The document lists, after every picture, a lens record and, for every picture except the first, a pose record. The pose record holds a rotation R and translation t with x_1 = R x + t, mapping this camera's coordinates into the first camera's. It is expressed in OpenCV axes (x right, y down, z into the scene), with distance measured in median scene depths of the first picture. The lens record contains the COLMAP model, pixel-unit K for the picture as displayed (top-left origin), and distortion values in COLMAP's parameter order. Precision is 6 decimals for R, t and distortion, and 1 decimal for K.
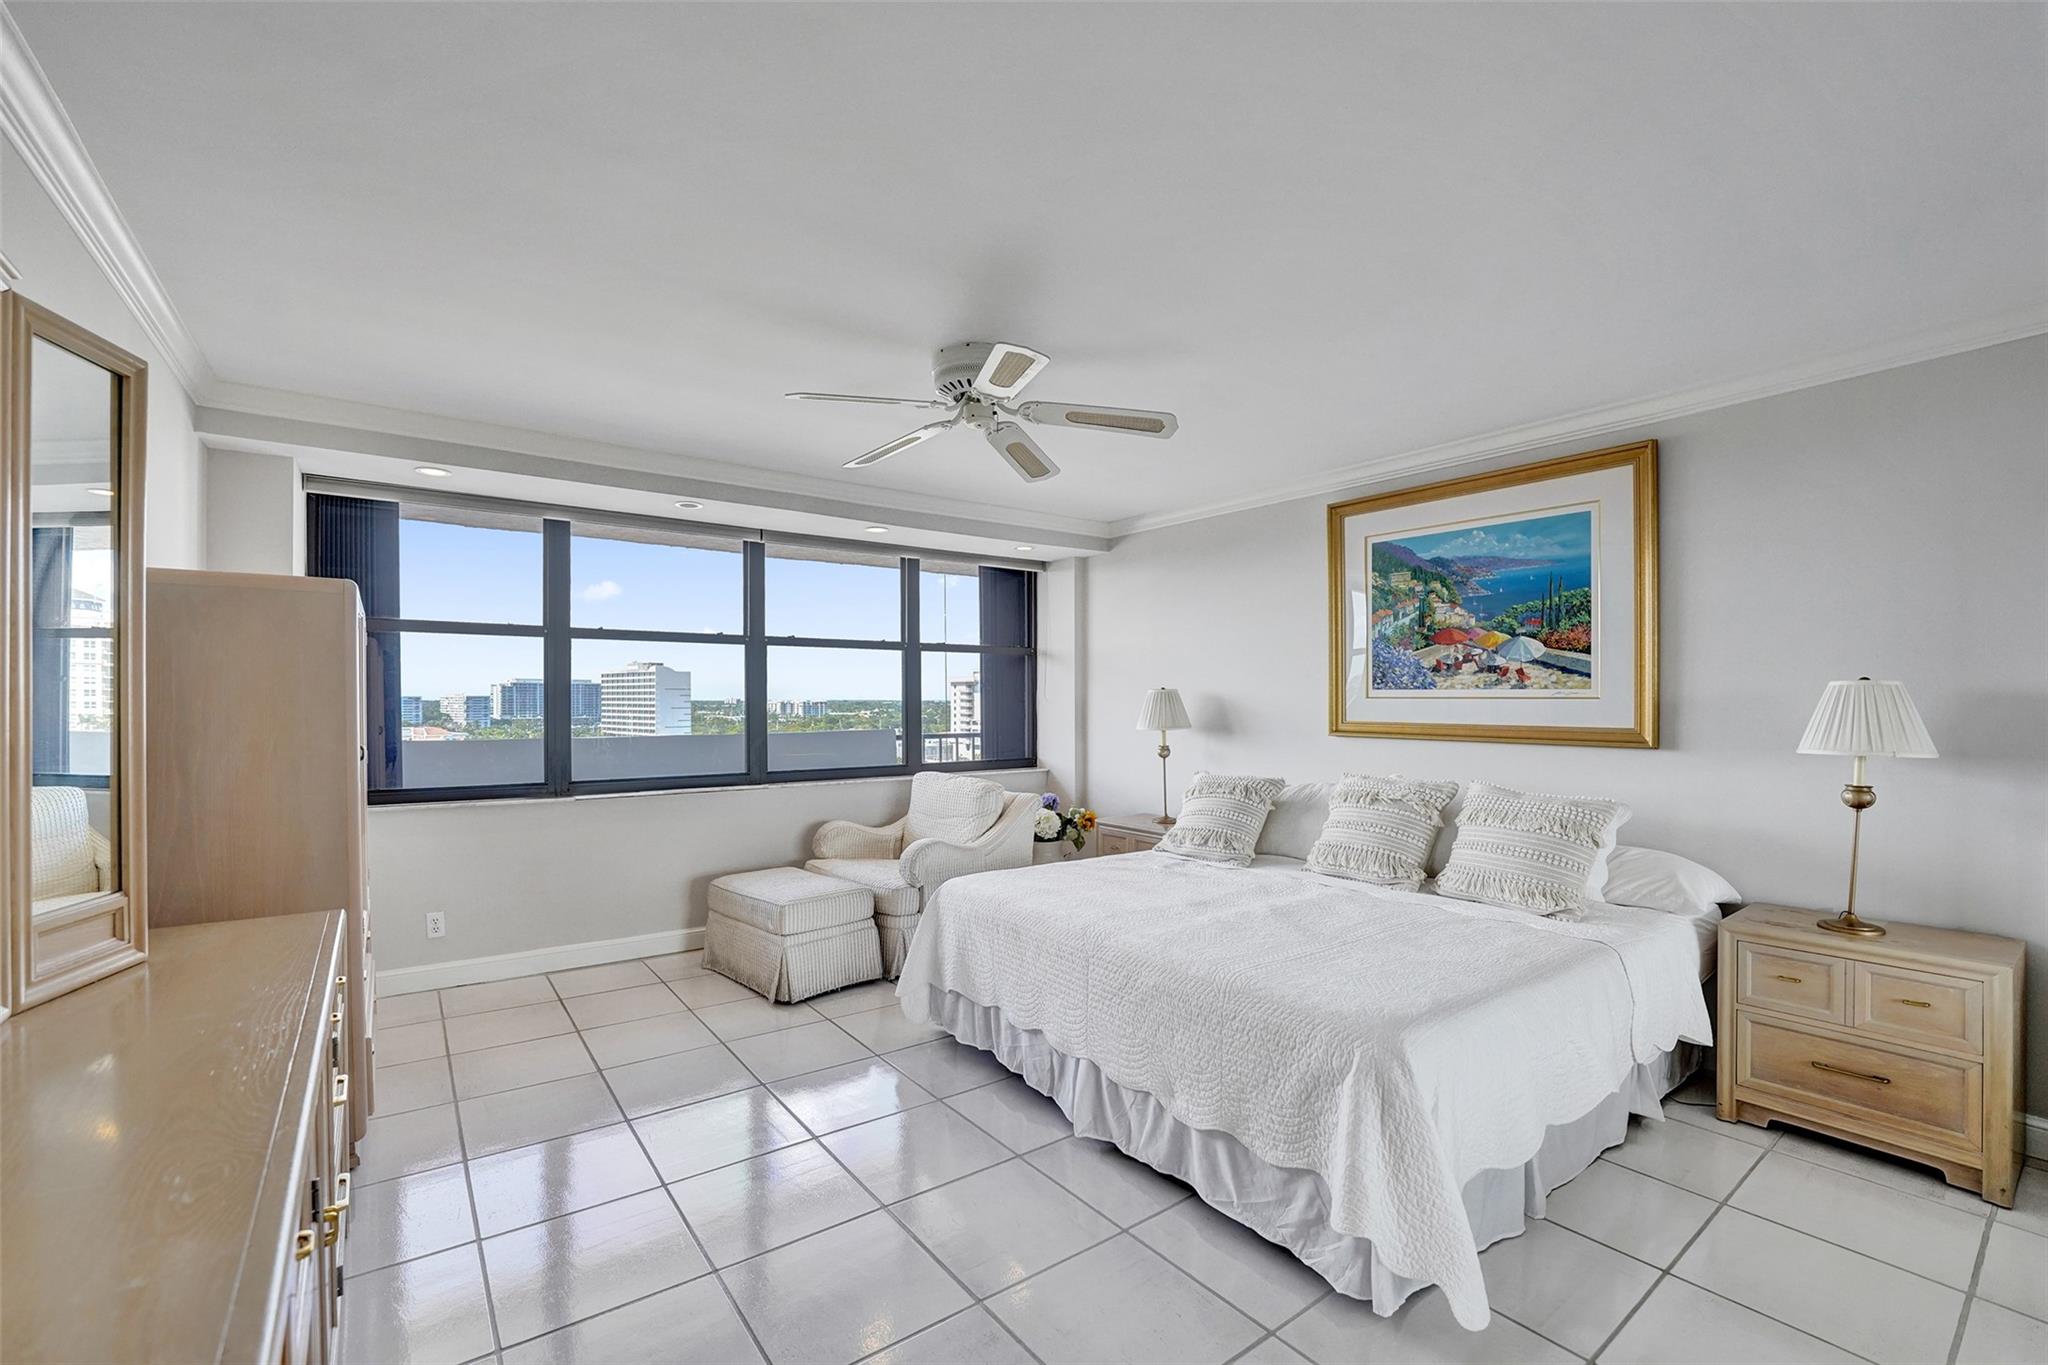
lens RADIAL K [[845.6, 0, 1005.0], [0, 845.6, 699.6], [0, 0, 1]] dist [-0.001207, -0.000059]
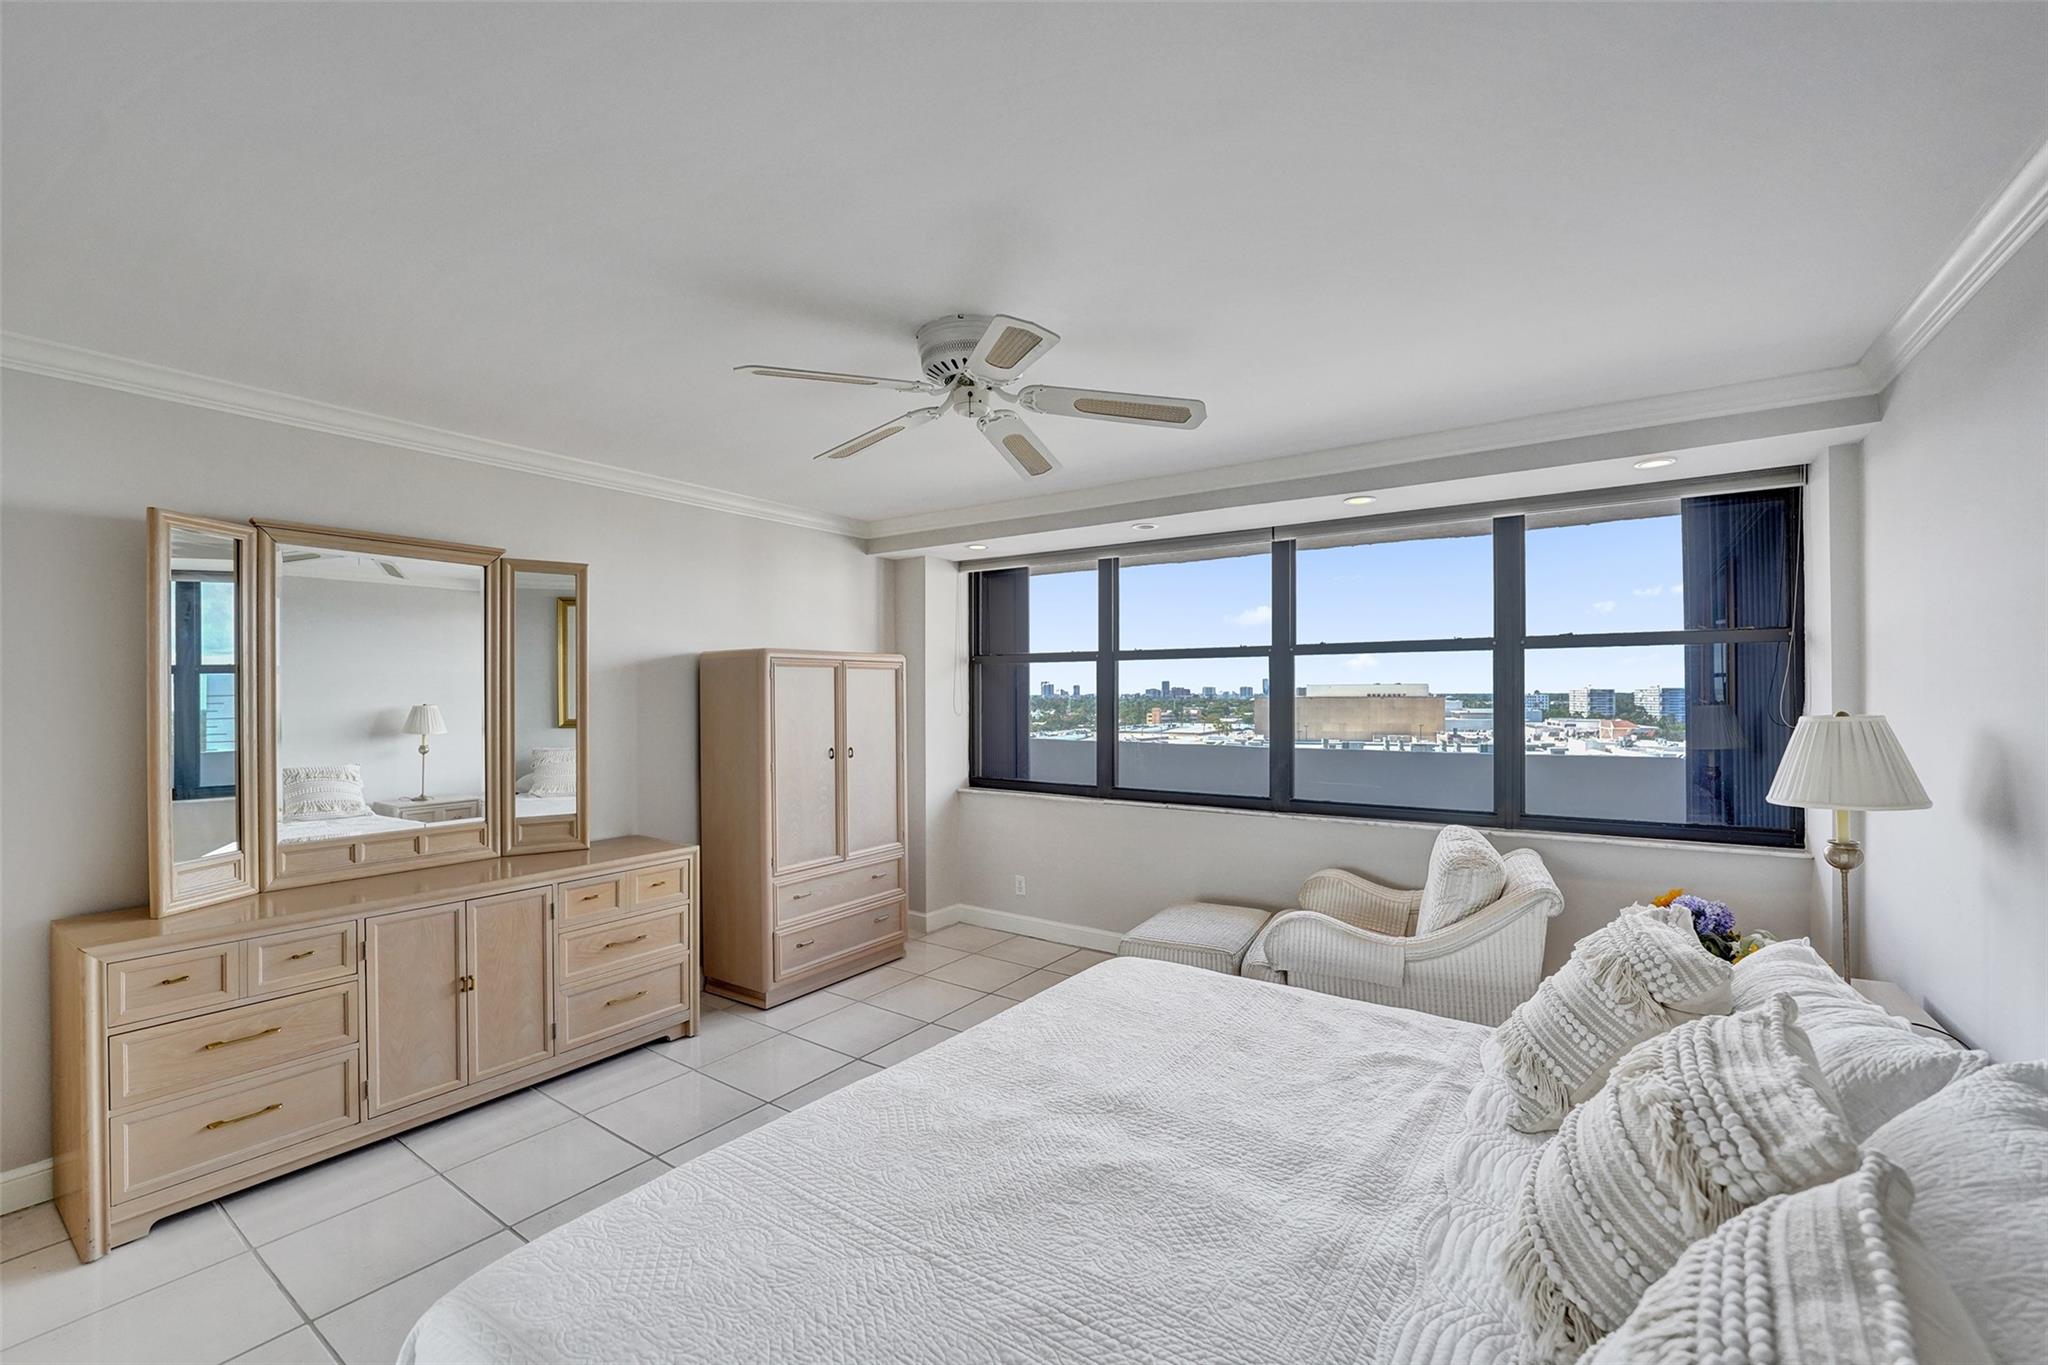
lens RADIAL K [[839.8, 0, 1048.6], [0, 839.8, 696.5], [0, 0, 1]] dist [-0.000149, 0.000019]
pose [[0.363364, -0.000894, -0.931647, 0.624255], [-0.001184, 0.999998, -0.001421, -0.028342], [0.931647, 0.001619, 0.363362, 0.629079]]
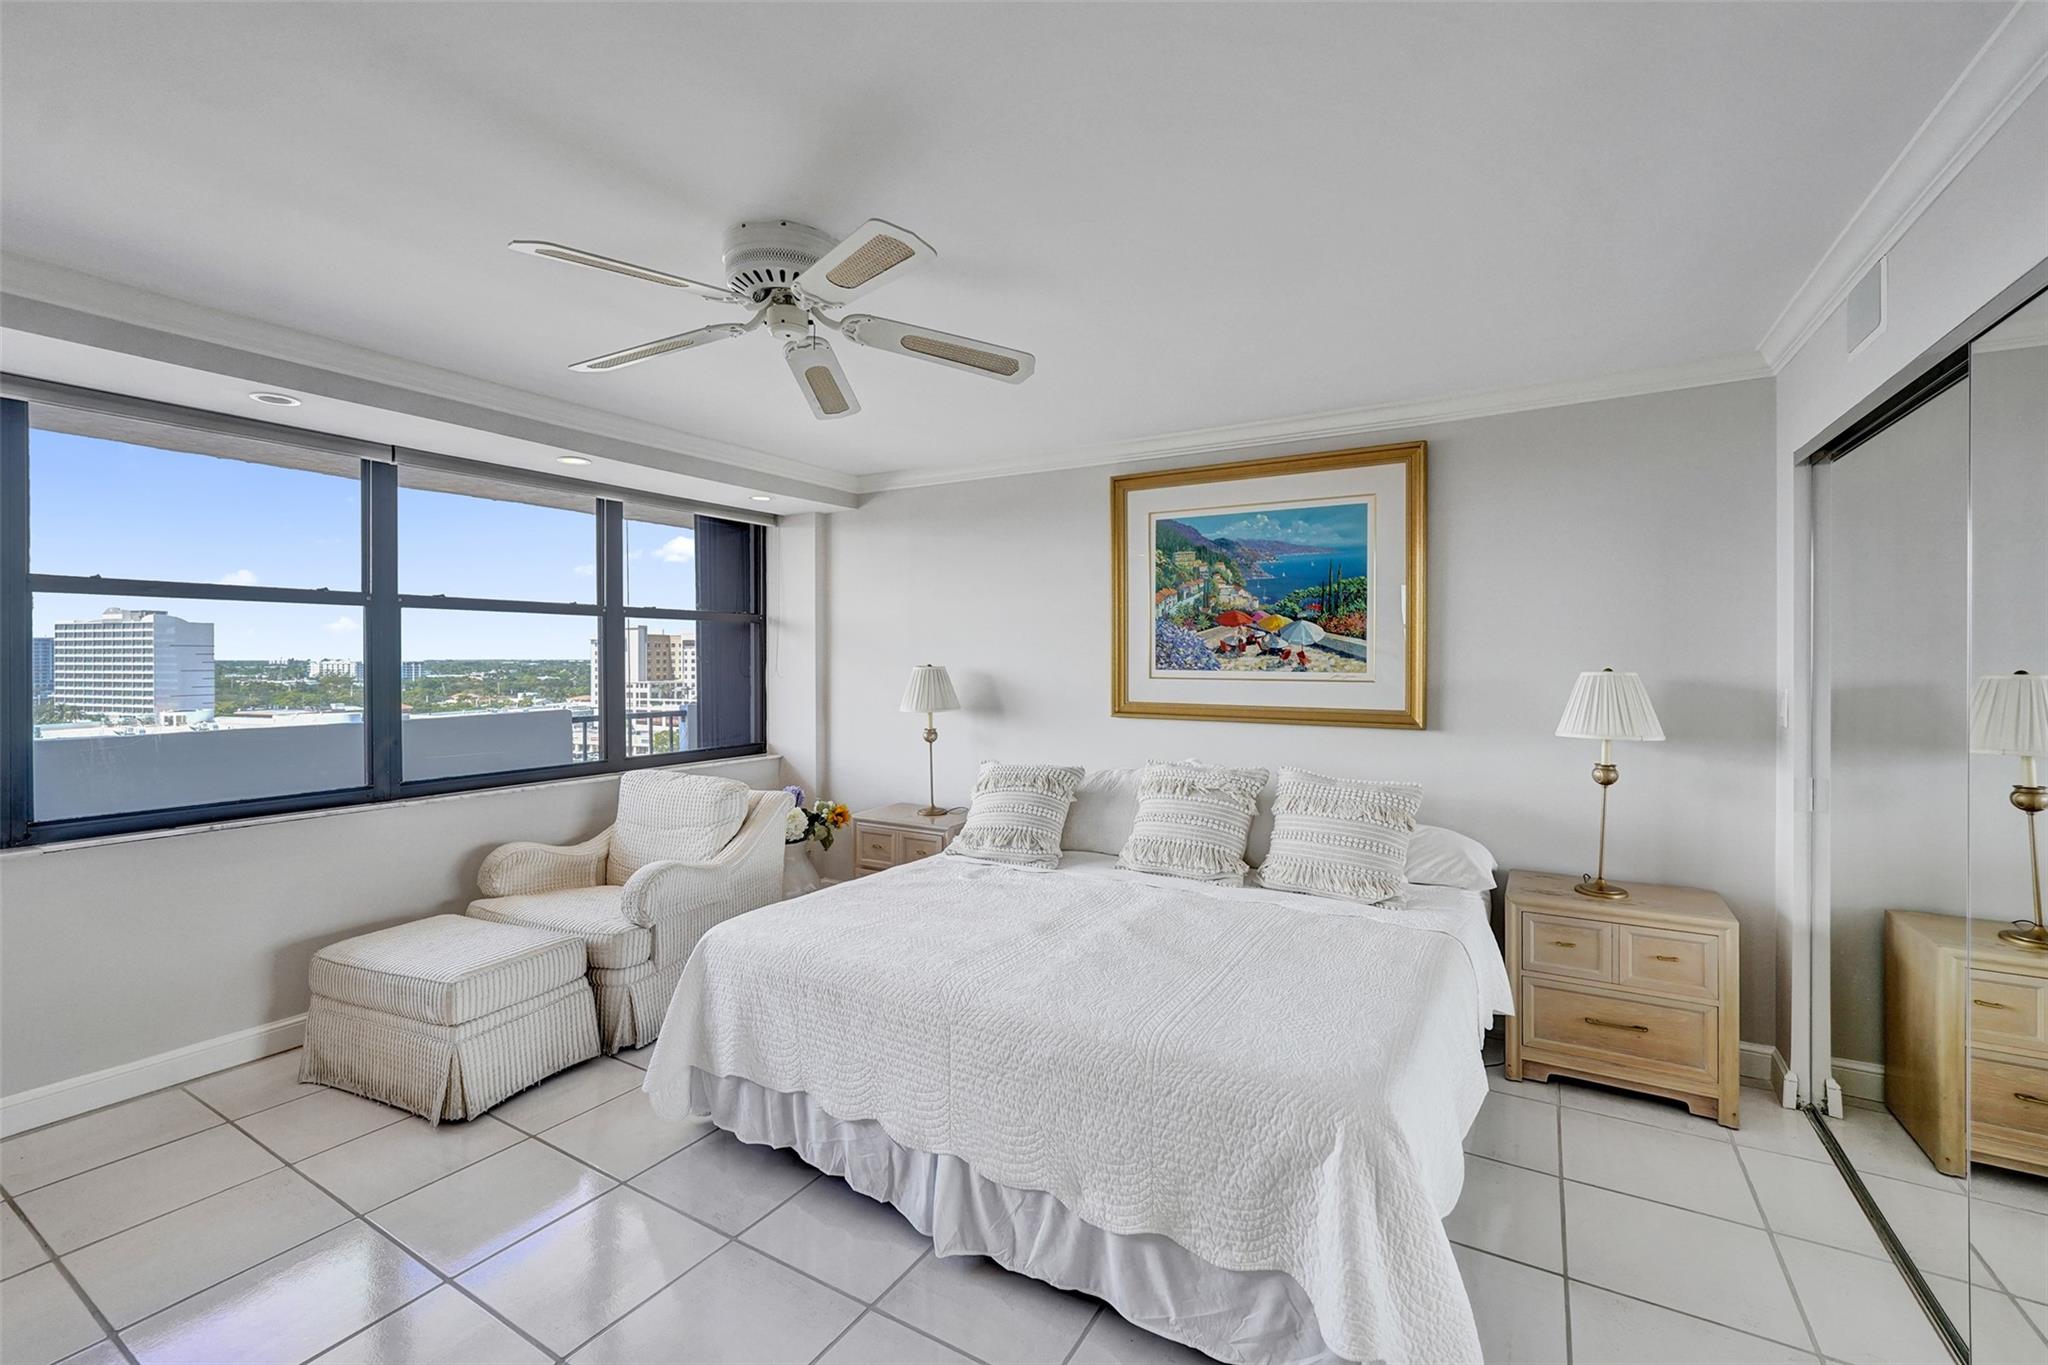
lens RADIAL K [[855.5, 0, 1012.9], [0, 855.5, 659.7], [0, 0, 1]] dist [0.002958, -0.000277]
pose [[0.922786, -0.000648, 0.385313, -0.115100], [0.000250, 0.999999, 0.001083, -0.028405], [-0.385313, -0.000903, 0.922785, 0.174575]]
